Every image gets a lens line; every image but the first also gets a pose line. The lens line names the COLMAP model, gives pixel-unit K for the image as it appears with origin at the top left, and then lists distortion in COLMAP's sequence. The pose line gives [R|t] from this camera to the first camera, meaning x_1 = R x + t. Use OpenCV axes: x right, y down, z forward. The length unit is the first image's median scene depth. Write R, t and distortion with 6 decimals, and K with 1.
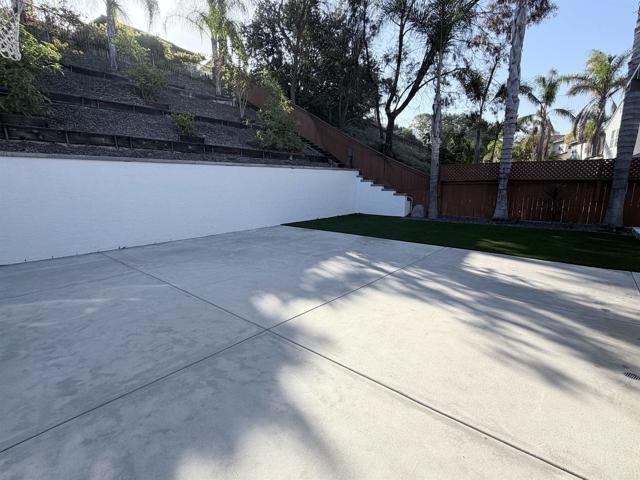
lens RADIAL K [[304.9, 0, 315.0], [0, 304.9, 240.6], [0, 0, 1]] dist [-0.003912, -0.000584]
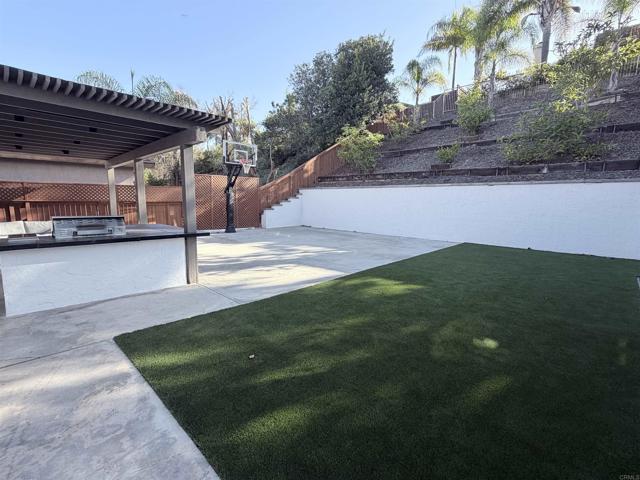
lens RADIAL K [[304.9, 0, 320.7], [0, 304.9, 244.8], [0, 0, 1]] dist [-0.003912, -0.000584]
pose [[-0.077125, 0.148702, -0.985870, 0.924139], [-0.201353, 0.966117, 0.161475, -0.117399], [0.976478, 0.210962, -0.044570, 0.616492]]
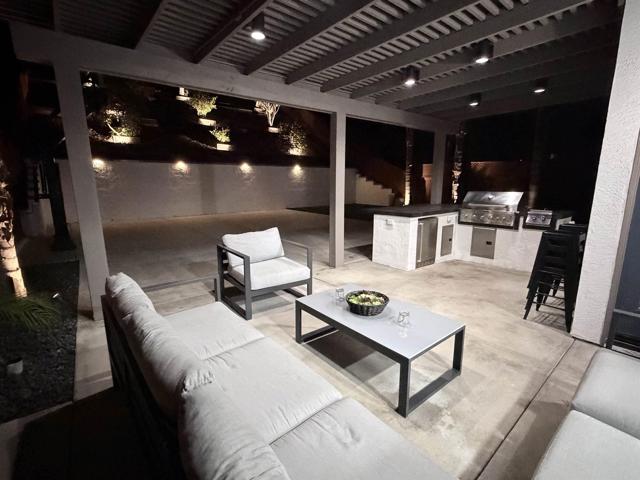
lens RADIAL K [[304.9, 0, 318.7], [0, 304.9, 241.7], [0, 0, 1]] dist [-0.003912, -0.000584]
pose [[0.983346, 0.045337, -0.175996, 0.293840], [-0.042624, 0.998907, 0.019168, 0.068485], [0.176673, -0.011347, 0.984204, -0.341275]]
